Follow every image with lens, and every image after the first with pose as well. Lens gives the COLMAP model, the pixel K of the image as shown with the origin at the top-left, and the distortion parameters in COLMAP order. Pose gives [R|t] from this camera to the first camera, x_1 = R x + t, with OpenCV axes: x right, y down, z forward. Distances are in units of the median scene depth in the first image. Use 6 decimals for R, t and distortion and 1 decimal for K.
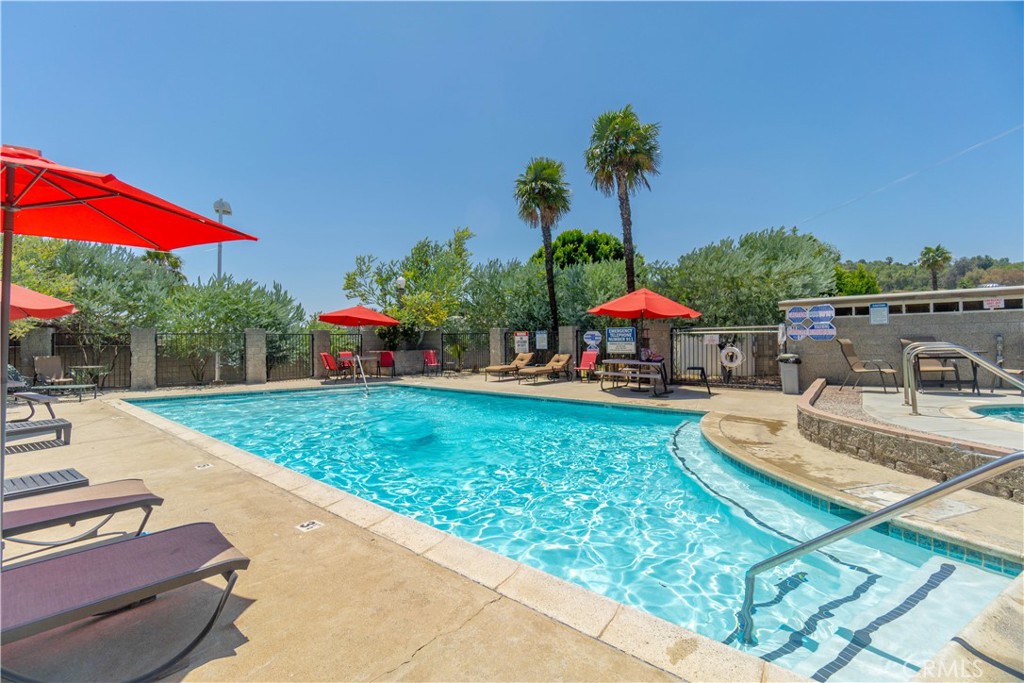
lens RADIAL K [[446.0, 0, 508.3], [0, 446.0, 338.2], [0, 0, 1]] dist [-0.004057, 0.001096]
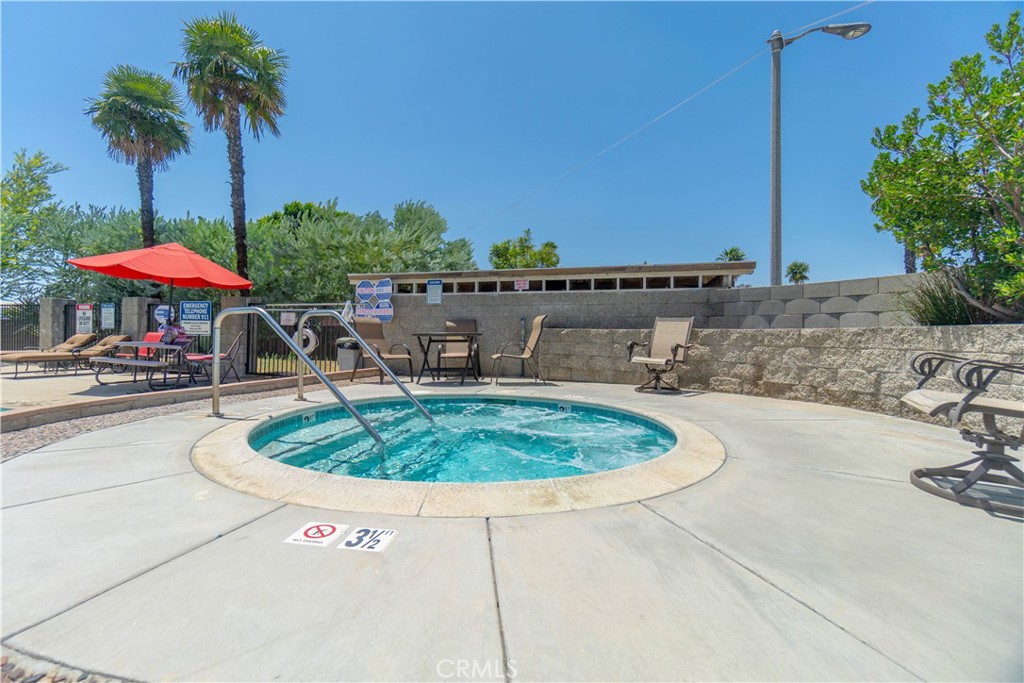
lens RADIAL K [[446.0, 0, 507.1], [0, 446.0, 334.9], [0, 0, 1]] dist [-0.004057, 0.001096]
pose [[0.920168, 0.031380, 0.390263, 0.411084], [-0.032260, 0.999470, -0.004302, 0.017645], [-0.390192, -0.008632, 0.920693, 0.097502]]
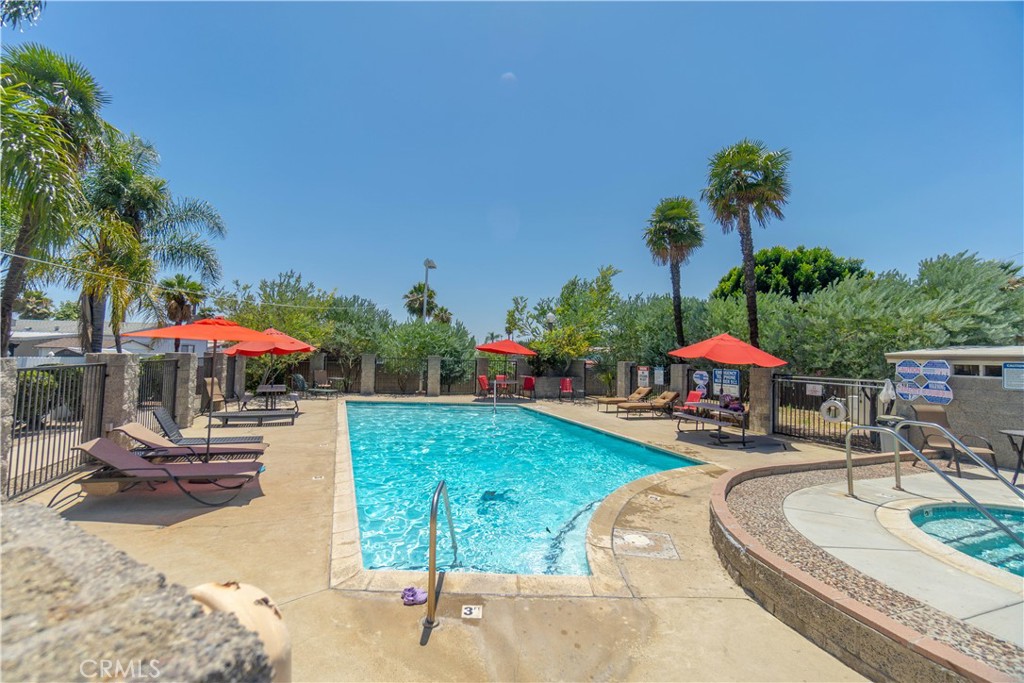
lens RADIAL K [[446.0, 0, 496.6], [0, 446.0, 336.7], [0, 0, 1]] dist [-0.004057, 0.001096]
pose [[0.861509, 0.015022, -0.507520, 0.290397], [-0.034803, 0.998958, -0.029511, -0.045642], [0.506548, 0.043088, 0.861134, -0.088218]]
